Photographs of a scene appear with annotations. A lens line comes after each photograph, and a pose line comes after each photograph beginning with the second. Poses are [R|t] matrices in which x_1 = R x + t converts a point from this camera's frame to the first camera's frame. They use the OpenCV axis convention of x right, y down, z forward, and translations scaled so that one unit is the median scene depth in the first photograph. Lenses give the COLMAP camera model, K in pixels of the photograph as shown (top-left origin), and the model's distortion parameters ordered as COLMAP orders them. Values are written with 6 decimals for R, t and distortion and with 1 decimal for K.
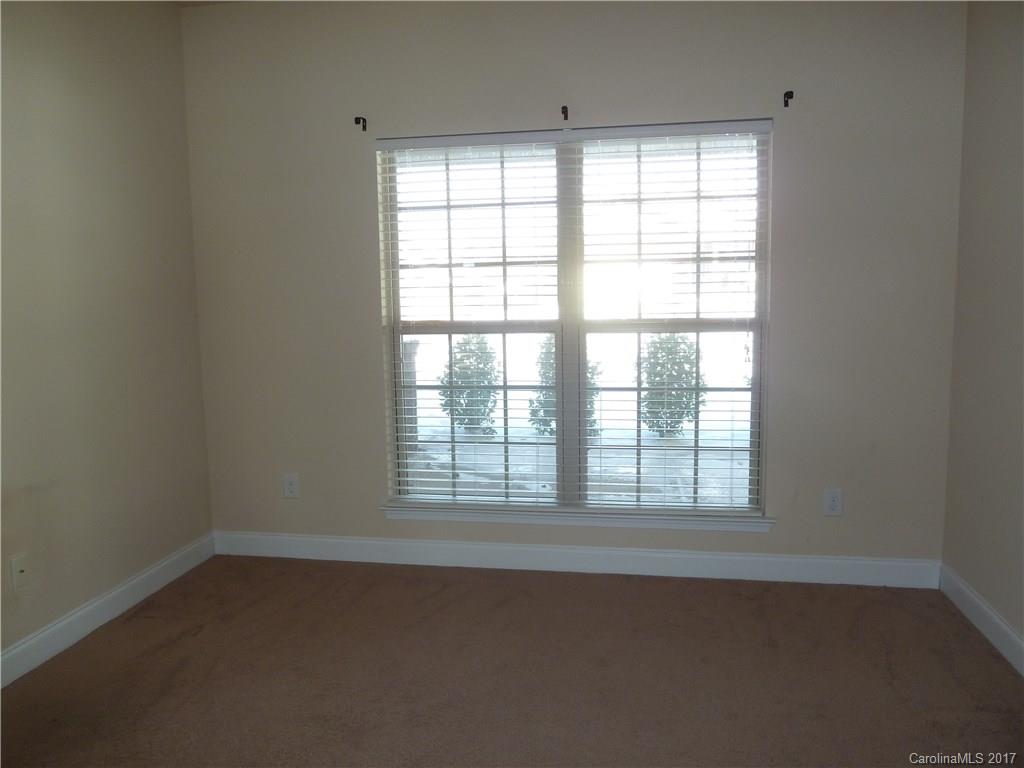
lens RADIAL K [[726.5, 0, 512.7], [0, 726.5, 385.2], [0, 0, 1]] dist [0.024179, 0.000181]
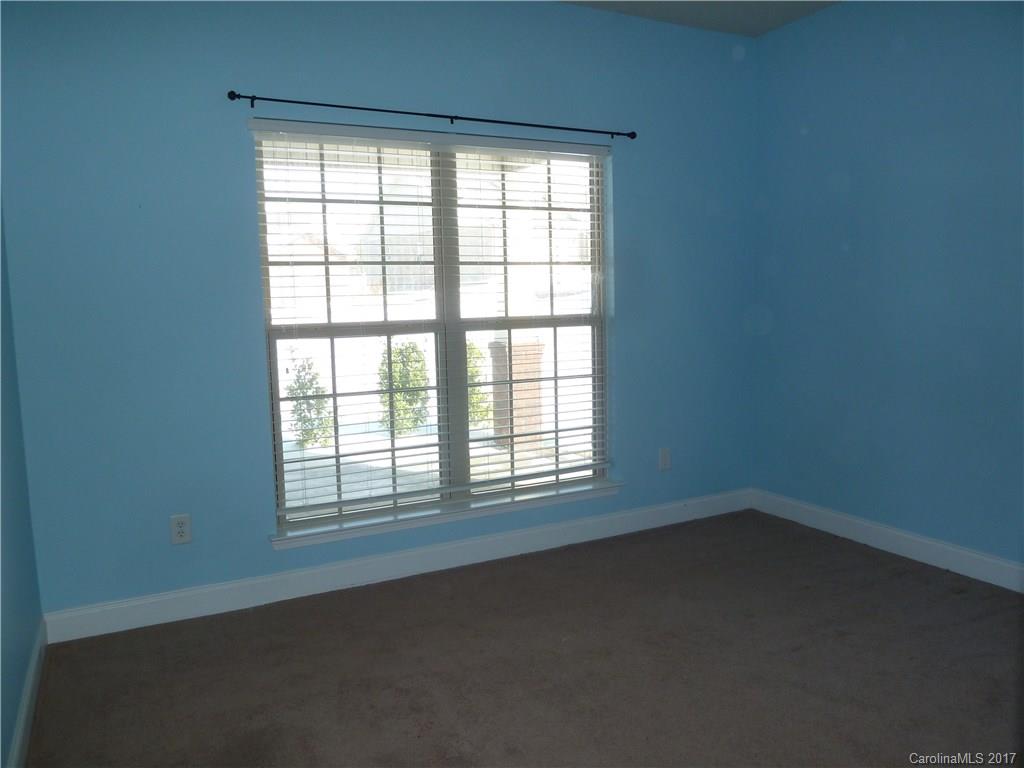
lens RADIAL K [[770.2, 0, 513.0], [0, 770.2, 383.4], [0, 0, 1]] dist [-0.040529, 0.026945]
pose [[0.801760, -0.070741, 0.593445, -0.499291], [0.080911, 0.996676, 0.009495, -0.002909], [-0.592144, 0.040403, 0.804819, 0.086174]]
